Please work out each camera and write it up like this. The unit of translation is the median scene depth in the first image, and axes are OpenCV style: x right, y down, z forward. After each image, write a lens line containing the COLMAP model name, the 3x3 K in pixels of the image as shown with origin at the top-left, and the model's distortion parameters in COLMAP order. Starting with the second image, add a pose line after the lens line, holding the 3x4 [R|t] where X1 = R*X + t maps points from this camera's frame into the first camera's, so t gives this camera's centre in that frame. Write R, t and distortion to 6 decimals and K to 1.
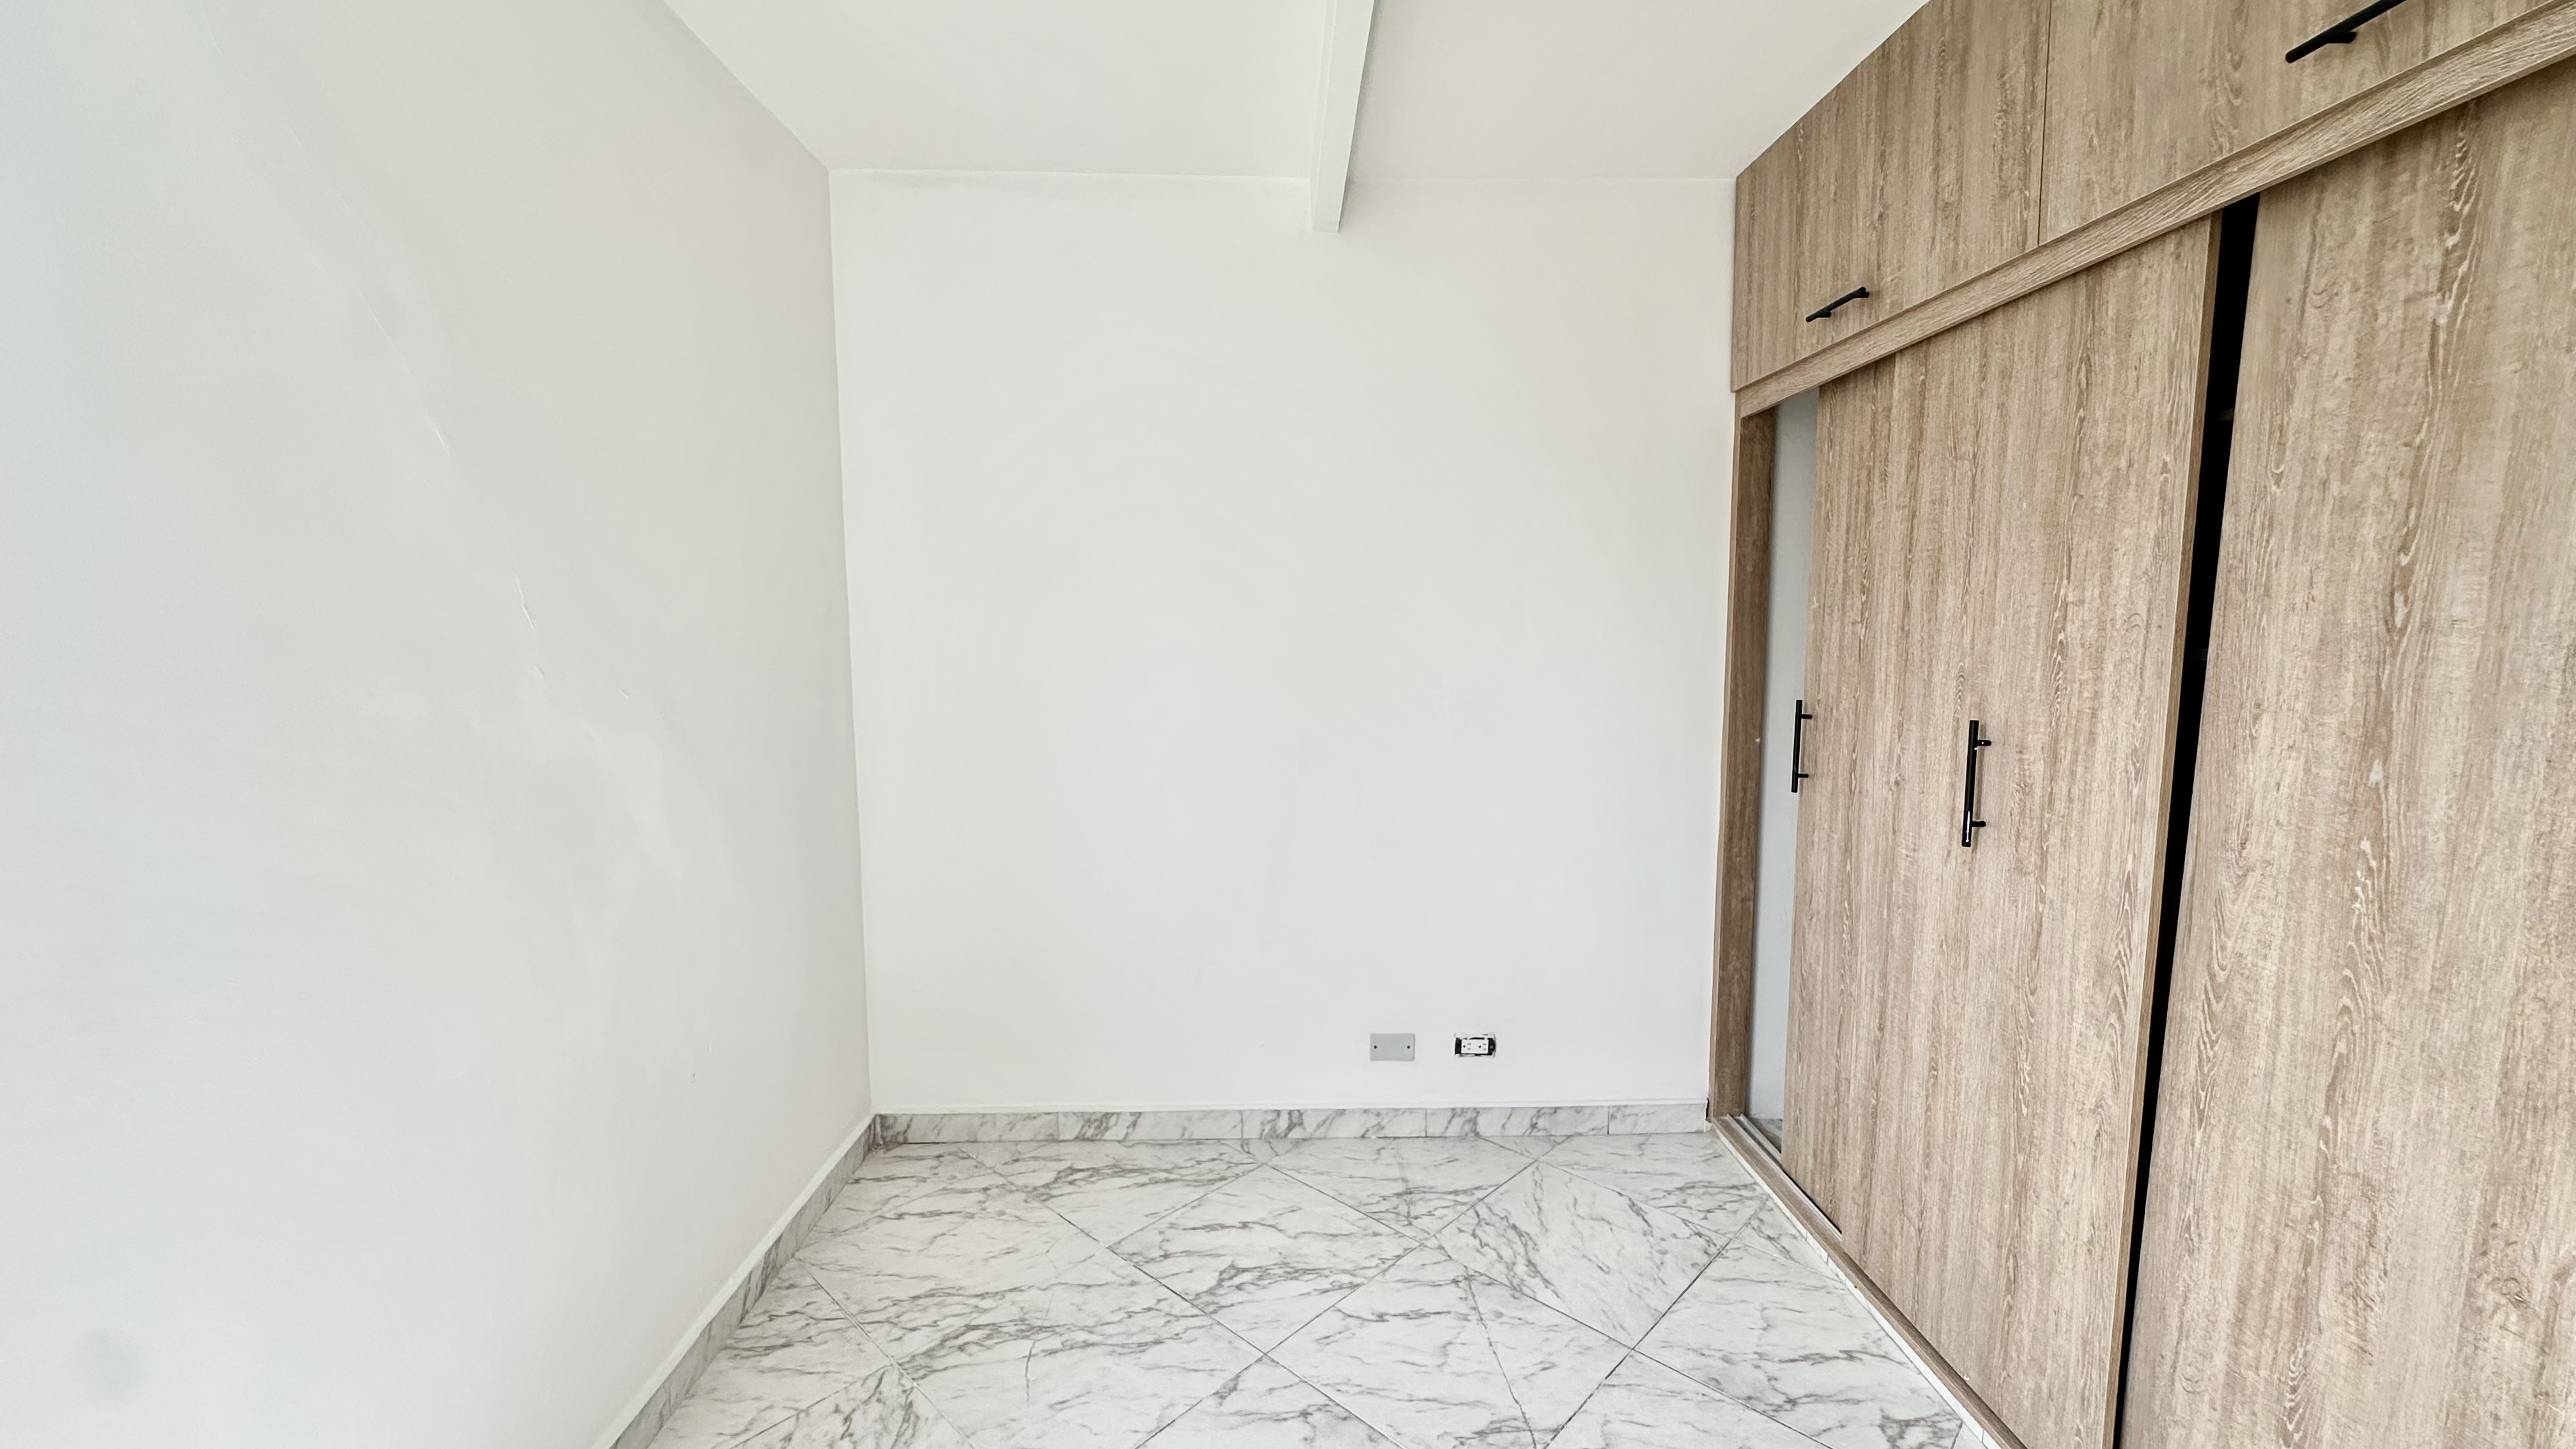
lens RADIAL K [[1035.8, 0, 1286.9], [0, 1035.8, 729.7], [0, 0, 1]] dist [-0.002920, 0.000979]
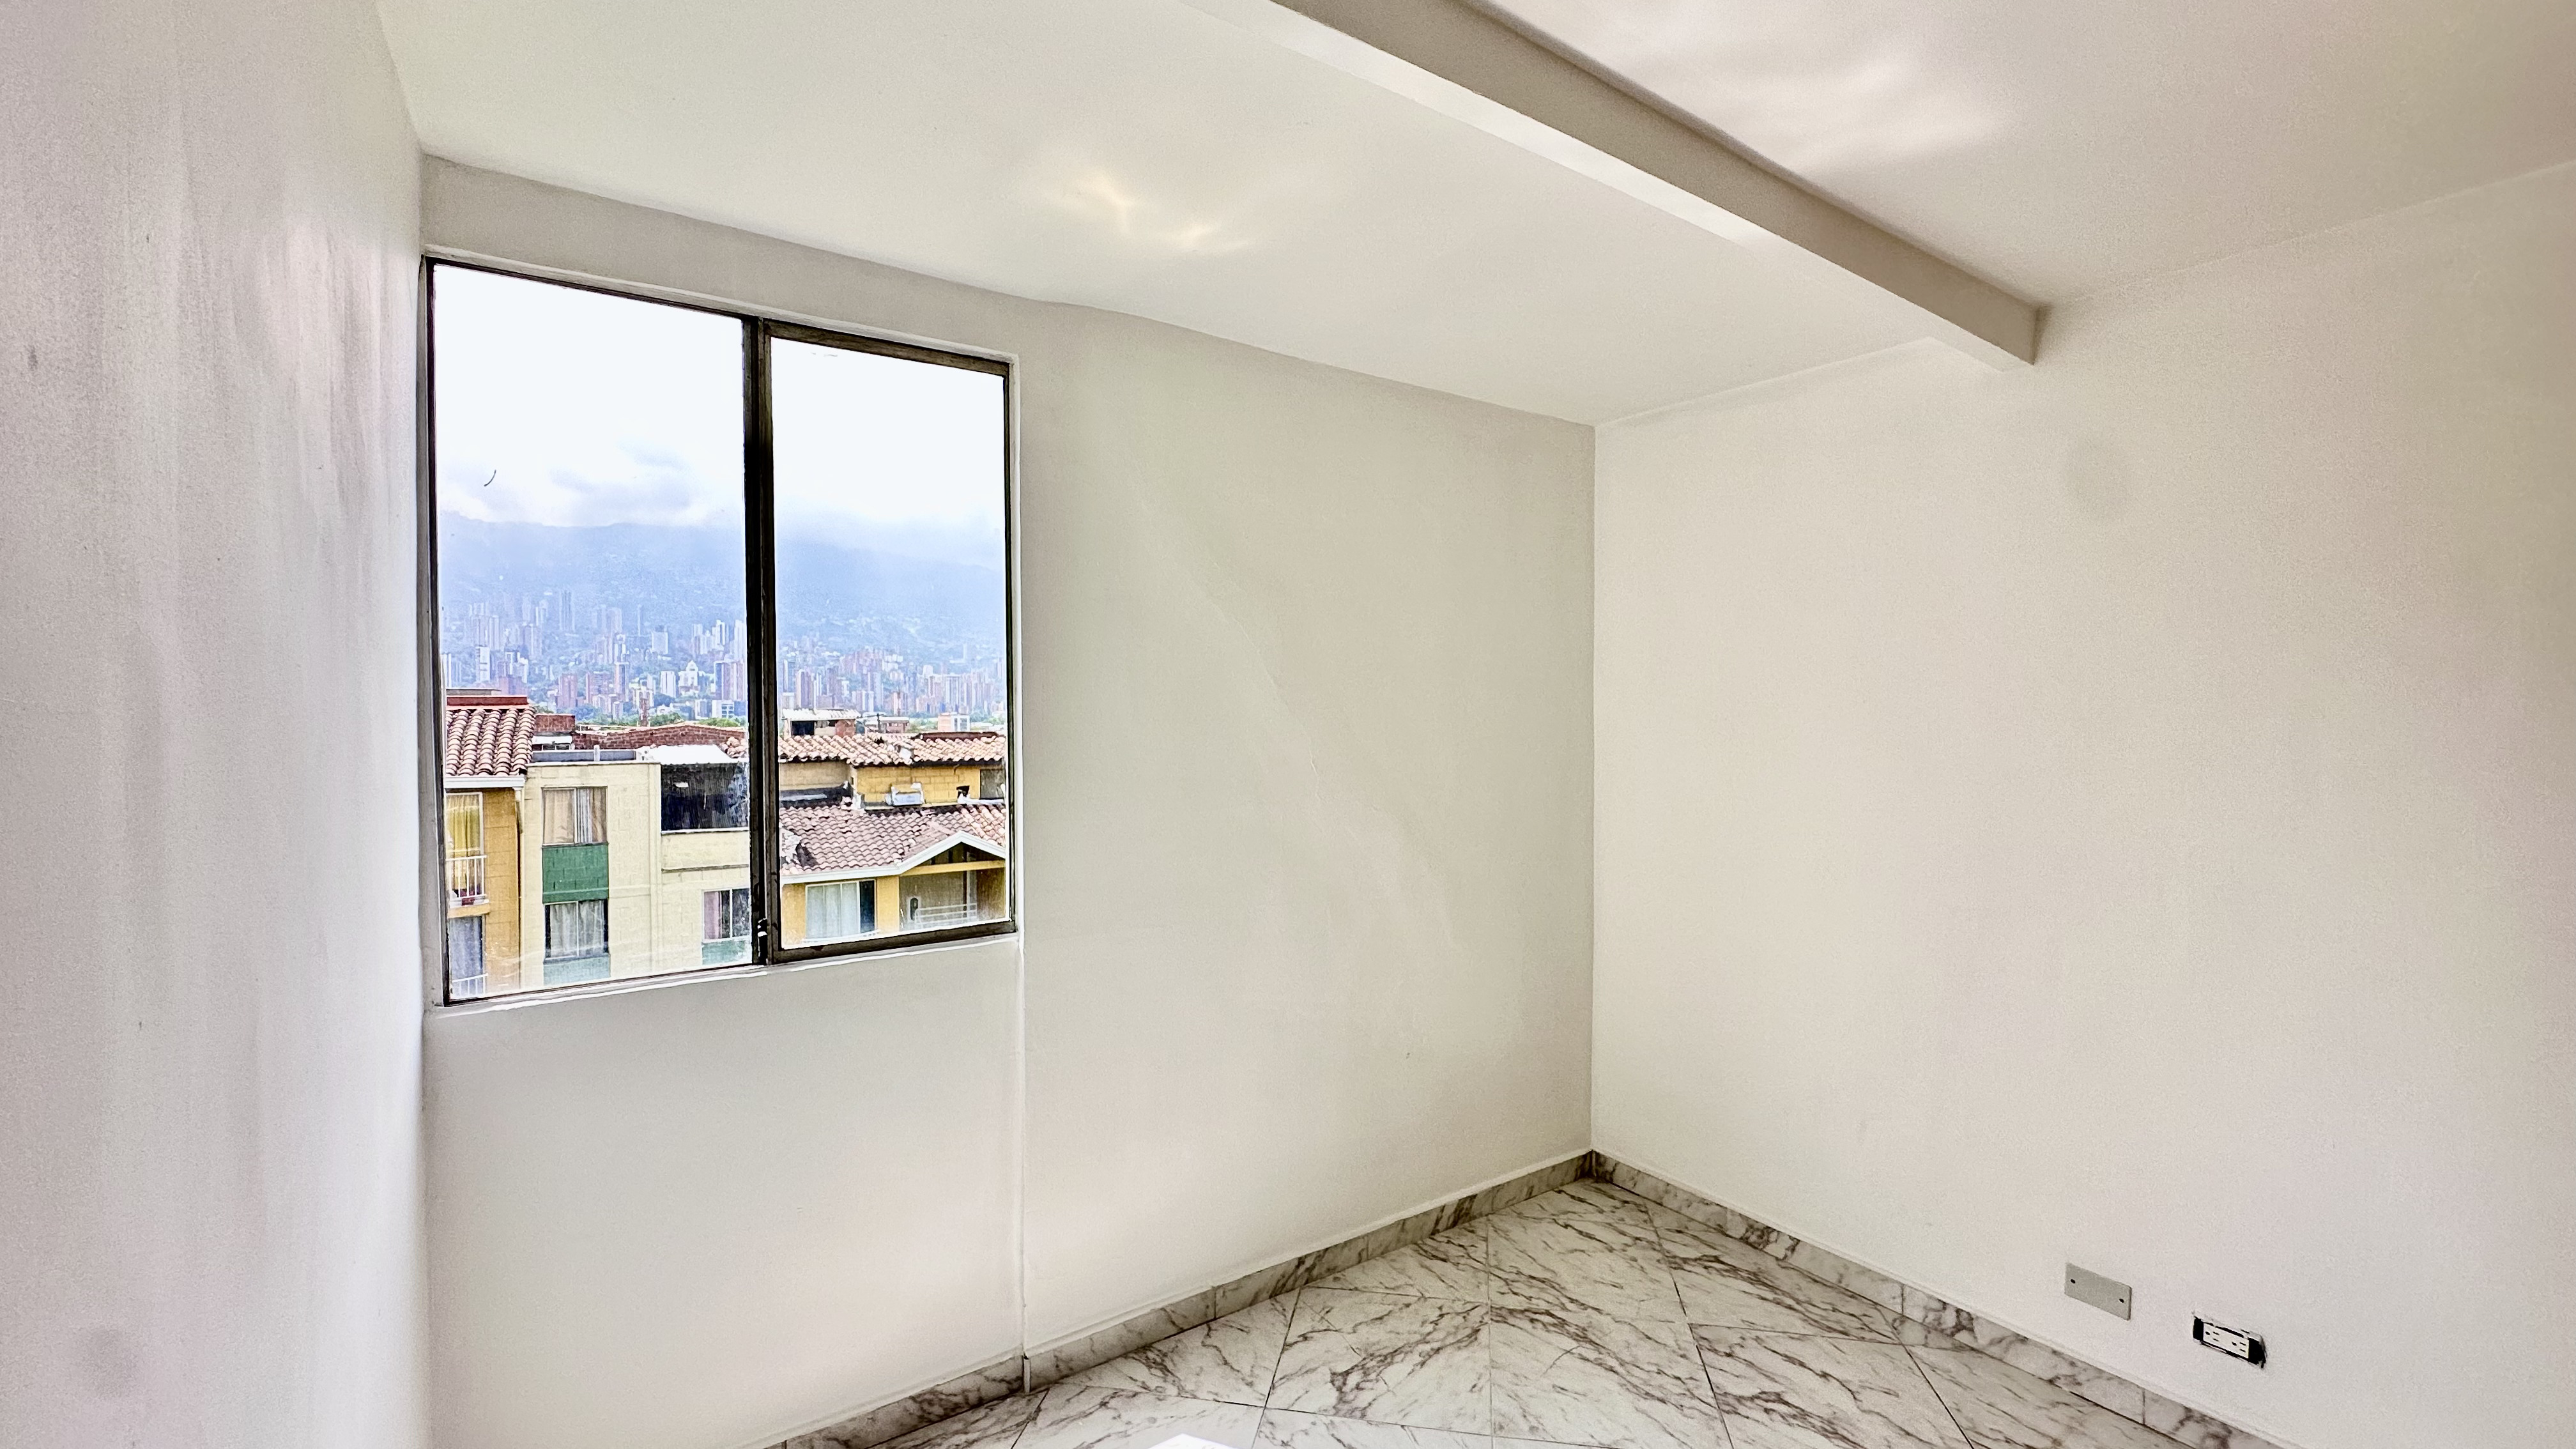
lens RADIAL K [[1035.8, 0, 1286.9], [0, 1035.8, 729.7], [0, 0, 1]] dist [-0.002920, 0.000979]
pose [[0.548066, 0.017661, -0.836249, 0.587247], [-0.087579, 0.995493, -0.036374, -0.074045], [0.831838, 0.093173, 0.547142, -0.049789]]
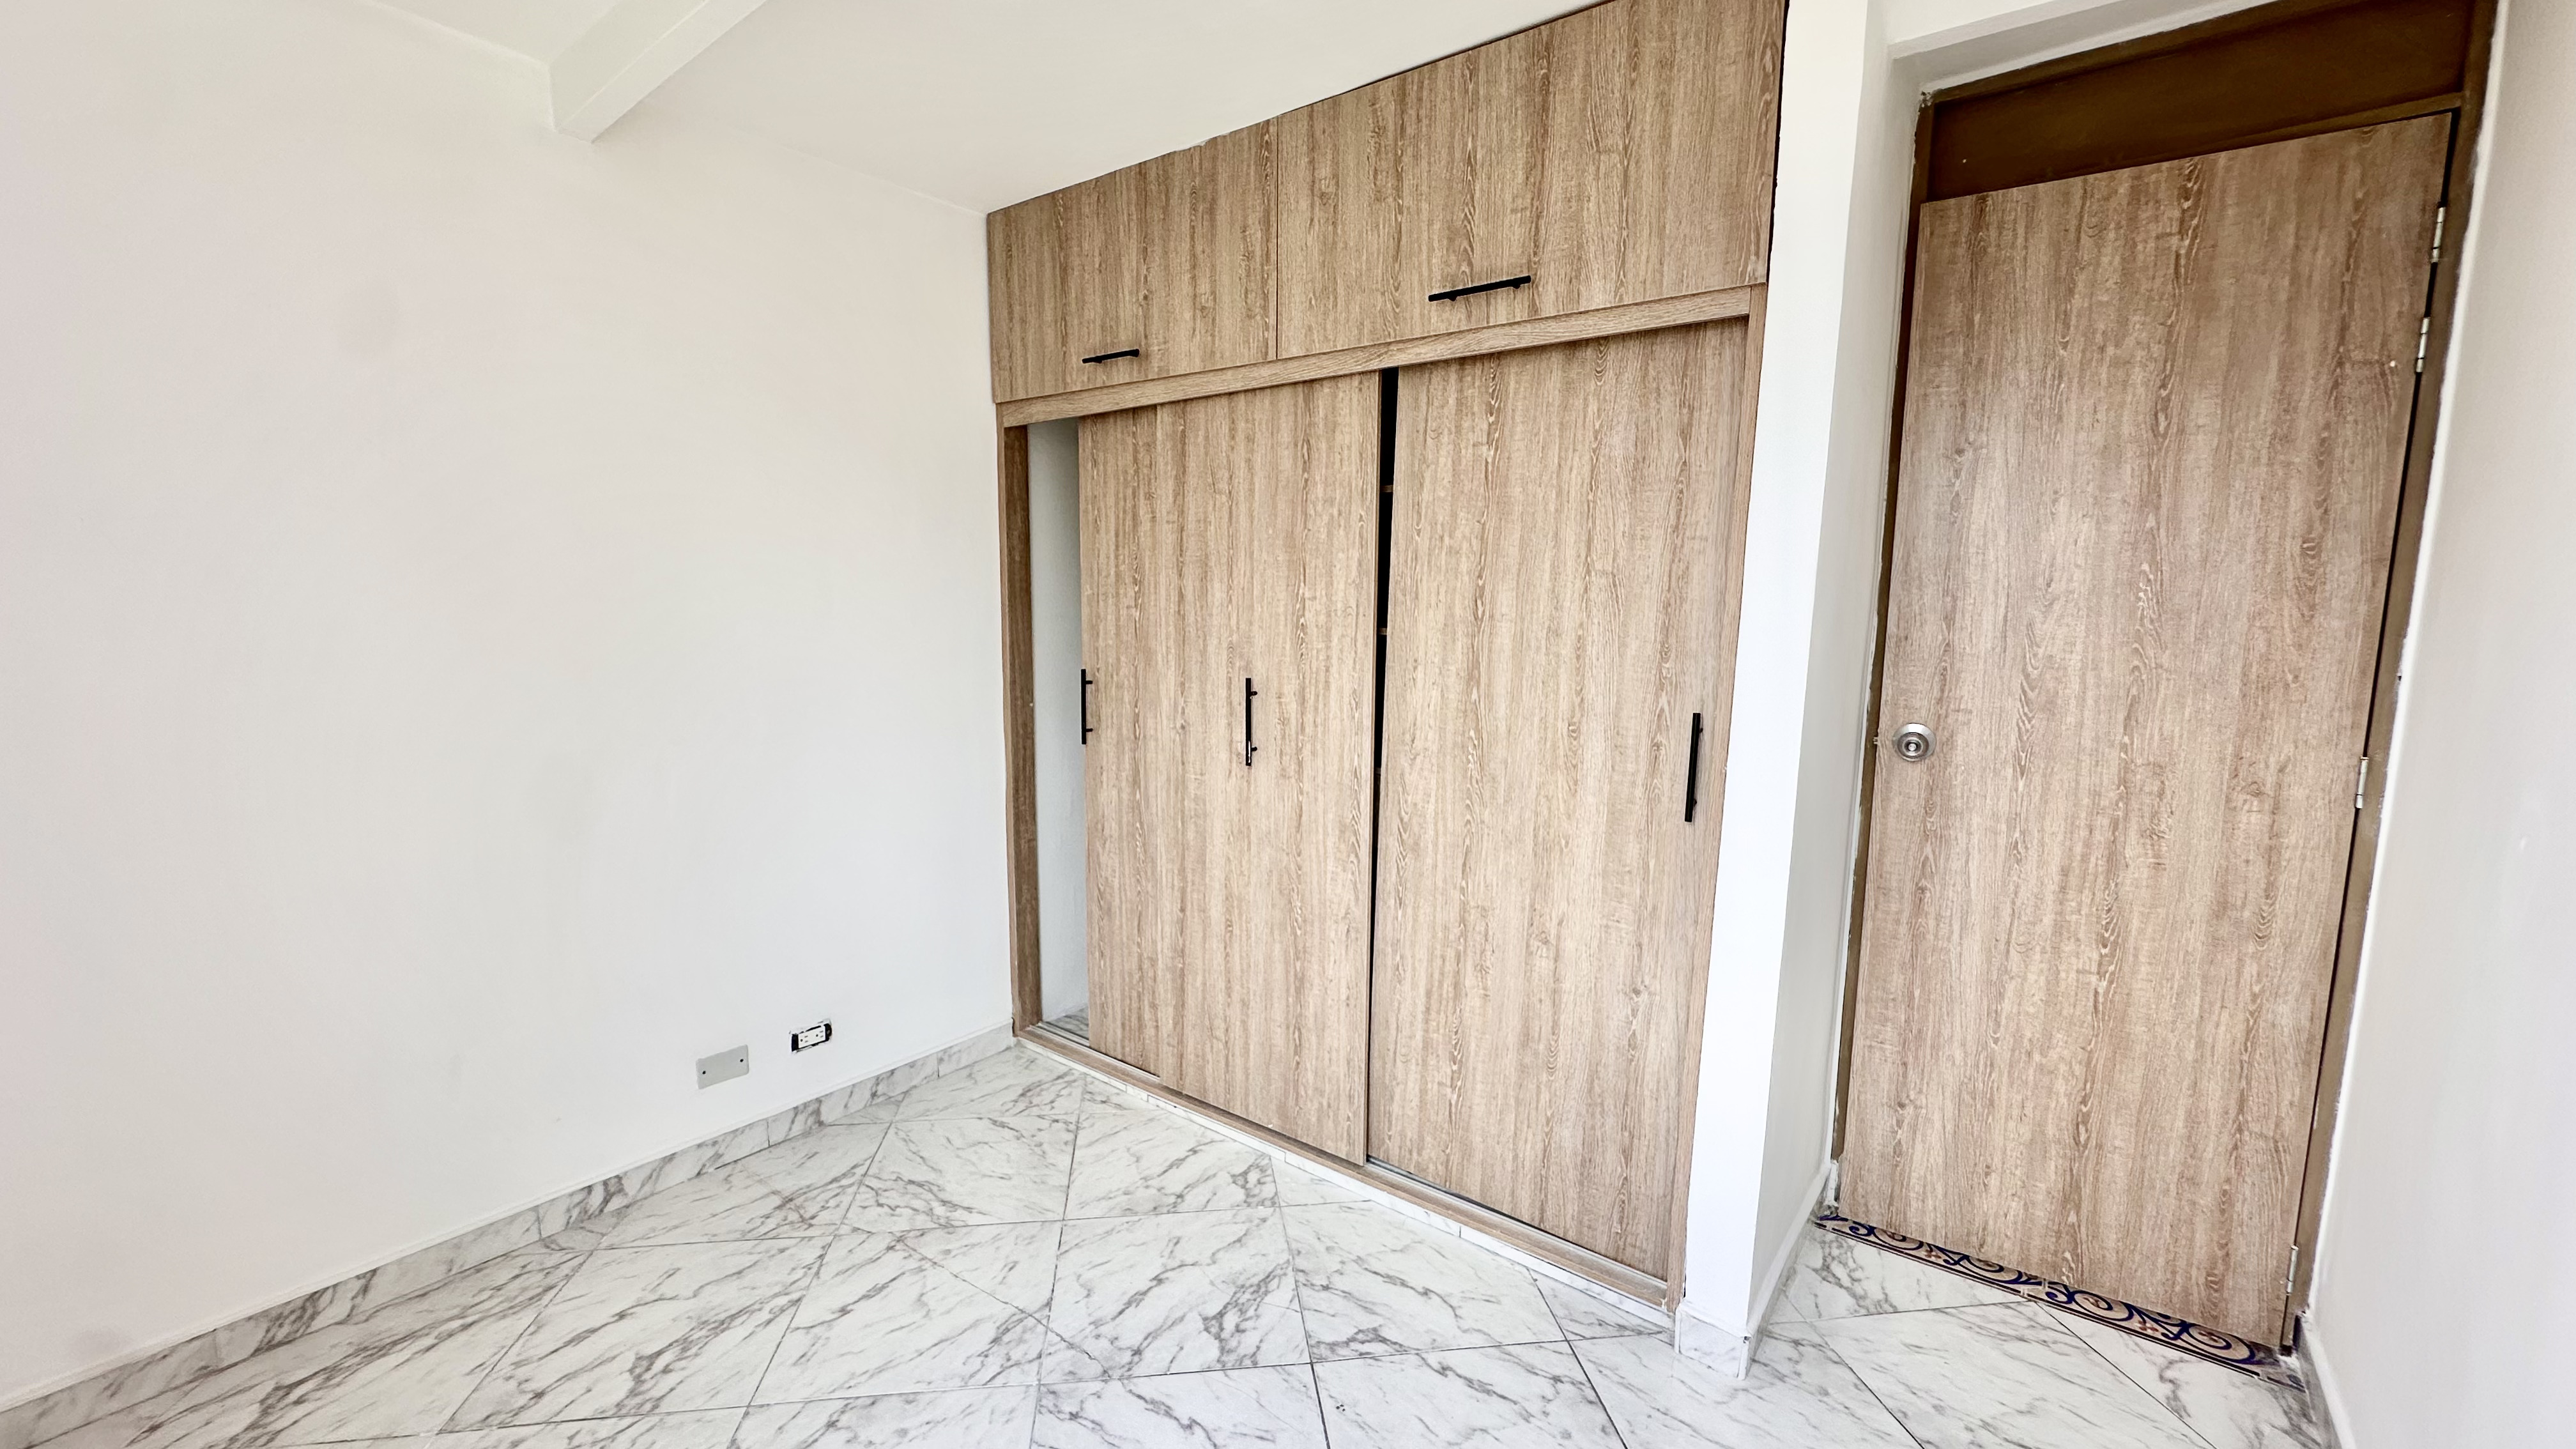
lens RADIAL K [[1035.8, 0, 1286.9], [0, 1035.8, 729.7], [0, 0, 1]] dist [-0.002920, 0.000979]
pose [[0.628167, -0.089189, 0.772950, -0.363846], [0.066724, 0.995924, 0.060692, -0.018127], [-0.775212, 0.013449, 0.631557, 0.039298]]
